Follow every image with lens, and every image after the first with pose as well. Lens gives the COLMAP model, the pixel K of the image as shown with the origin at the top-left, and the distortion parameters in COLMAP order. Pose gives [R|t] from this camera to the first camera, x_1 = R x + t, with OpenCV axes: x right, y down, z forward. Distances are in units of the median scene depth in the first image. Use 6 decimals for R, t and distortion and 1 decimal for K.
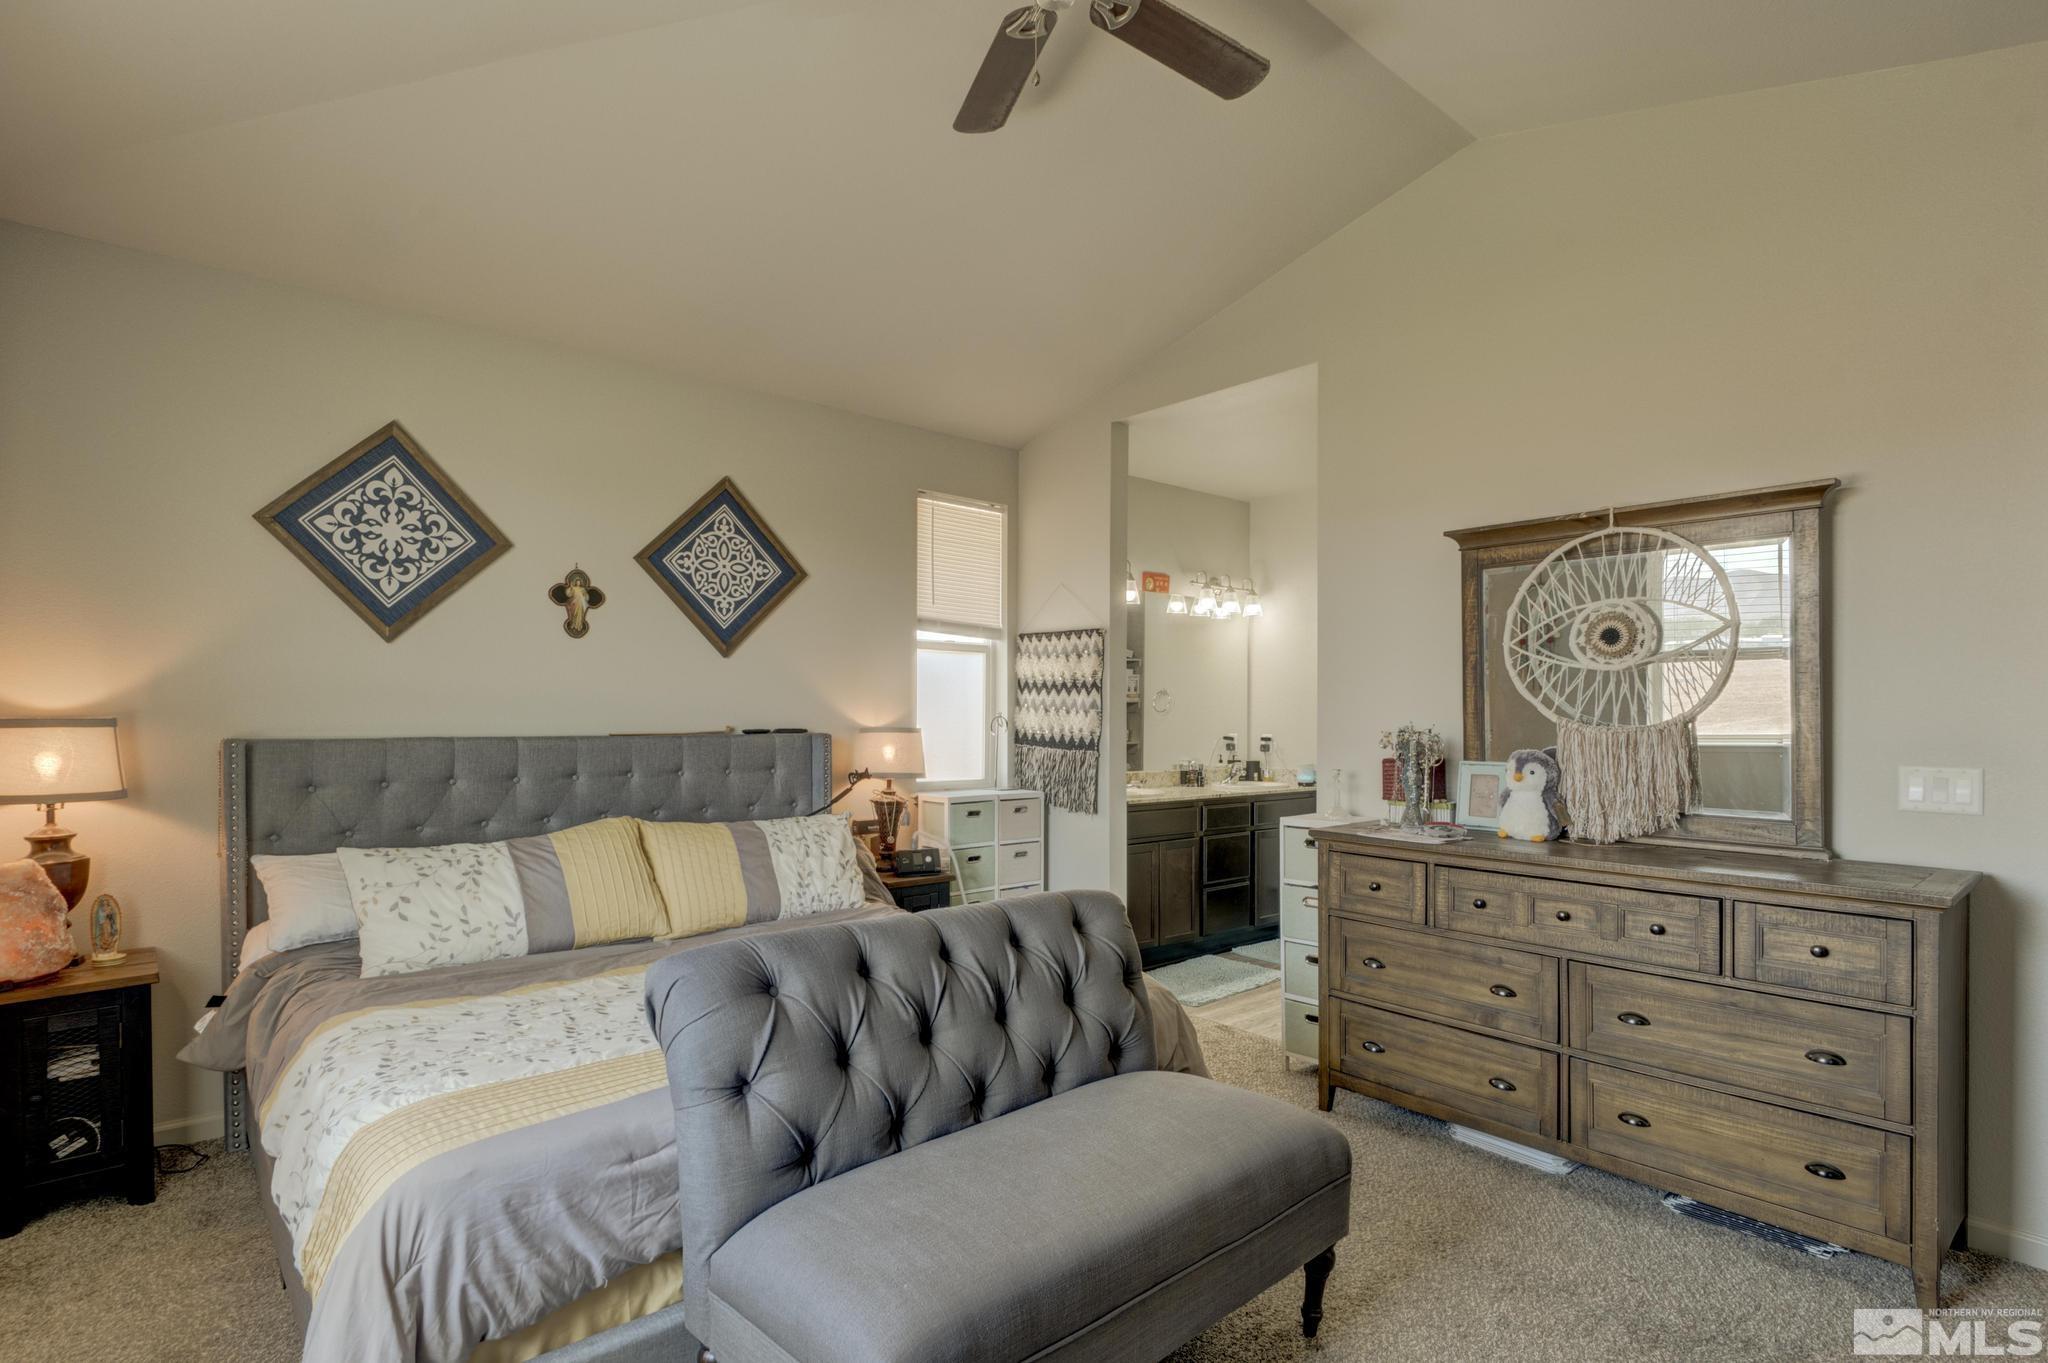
lens RADIAL K [[919.7, 0, 1032.2], [0, 919.7, 705.5], [0, 0, 1]] dist [0.000640, -0.001841]
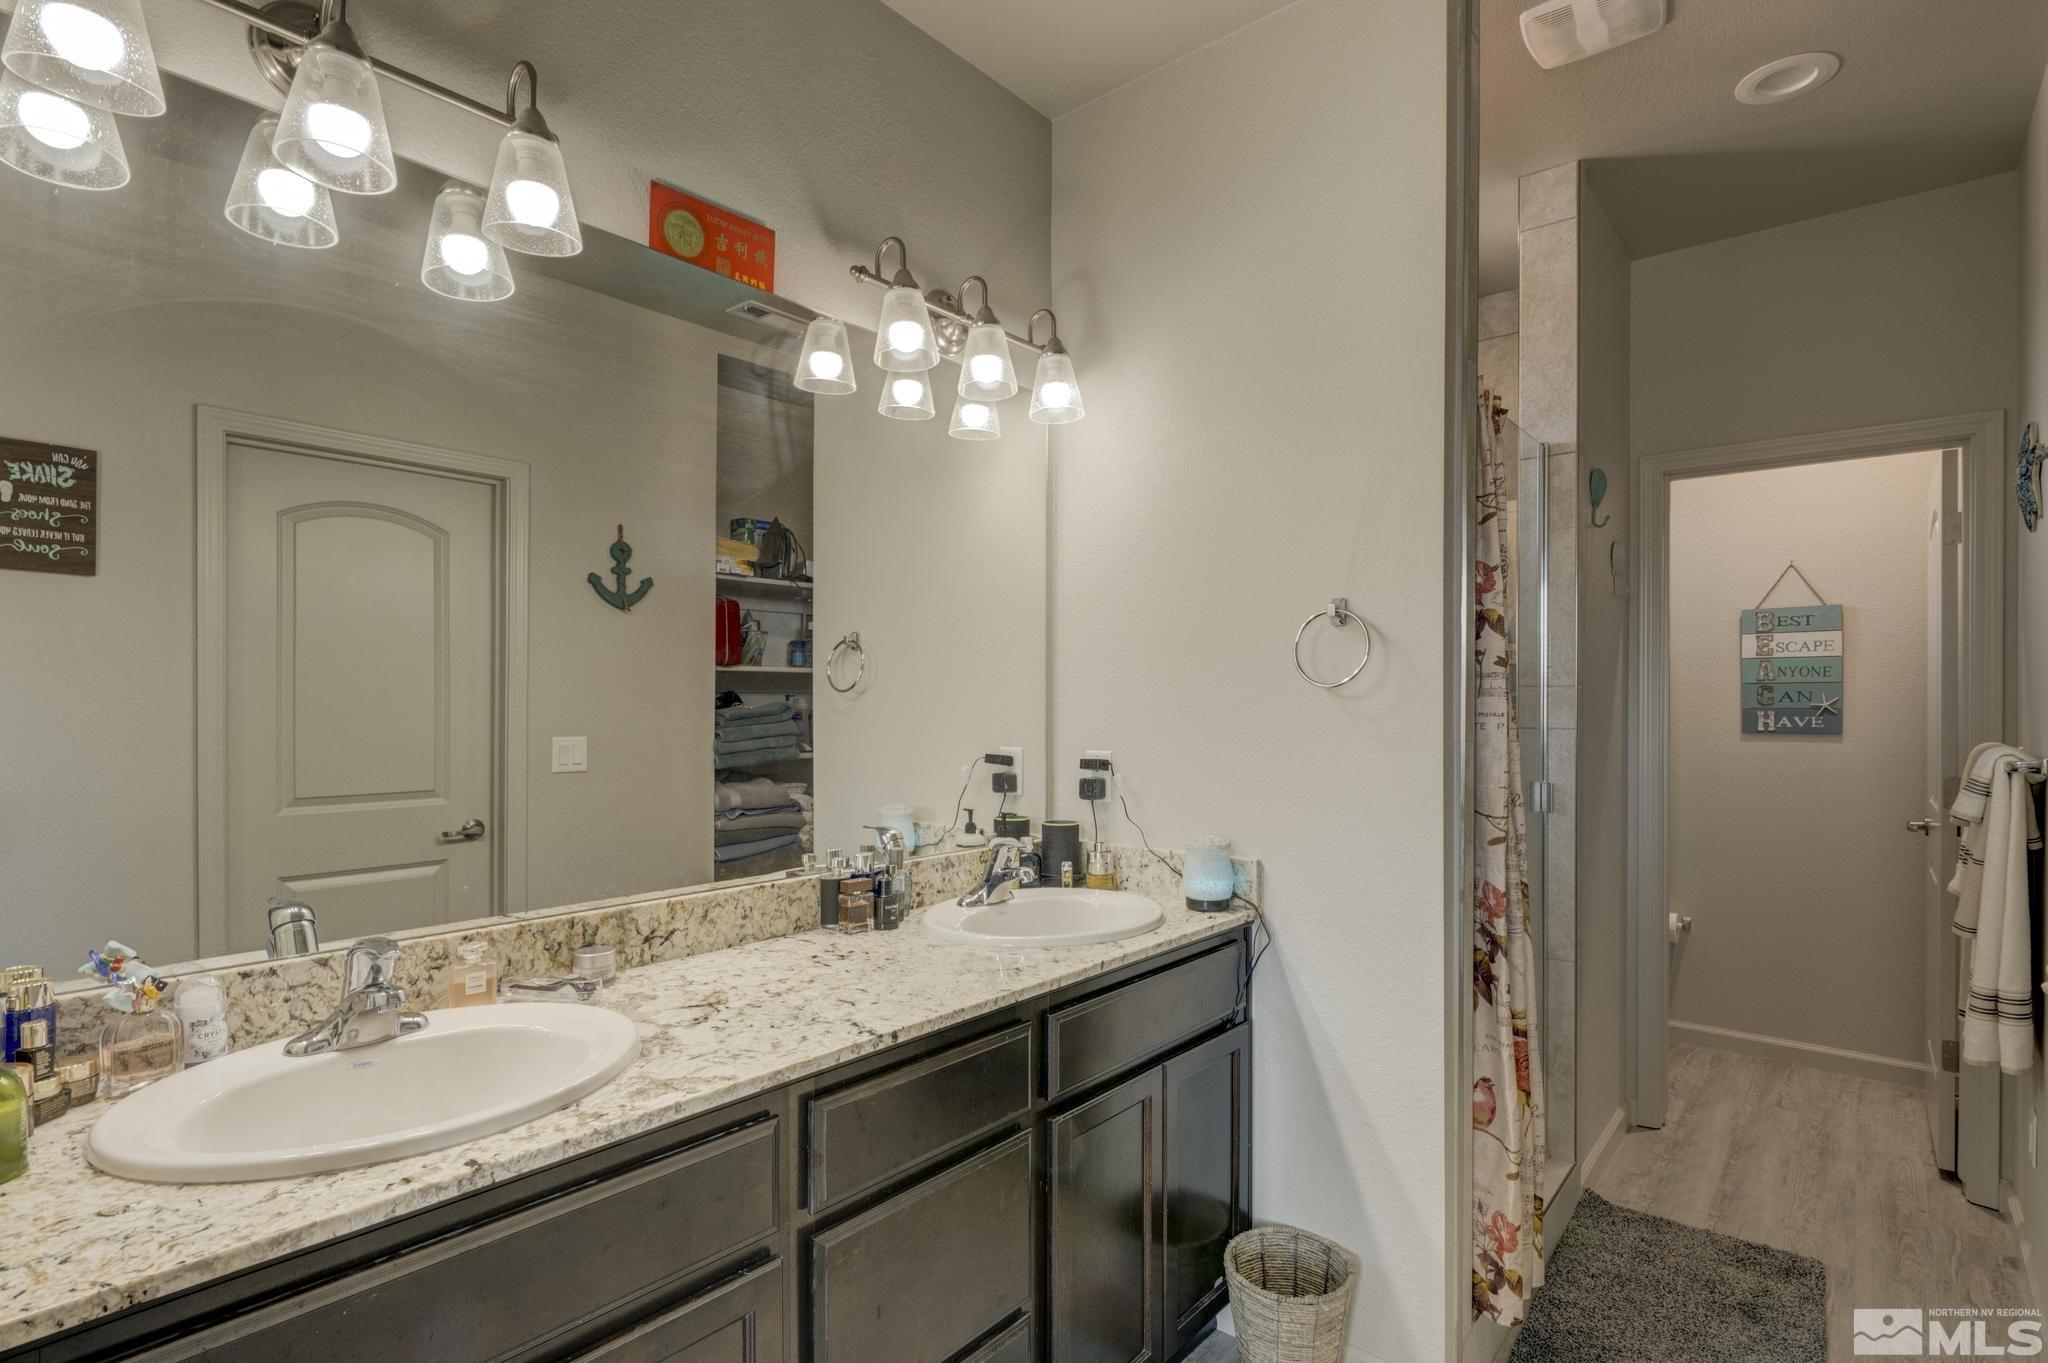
lens RADIAL K [[1061.9, 0, 1001.4], [0, 1061.9, 707.6], [0, 0, 1]] dist [-0.000772, -0.000707]
pose [[0.988386, -0.006574, 0.151824, 0.261400], [0.004097, 0.999853, 0.016627, 0.011378], [-0.151911, -0.015812, 0.988268, 1.002939]]
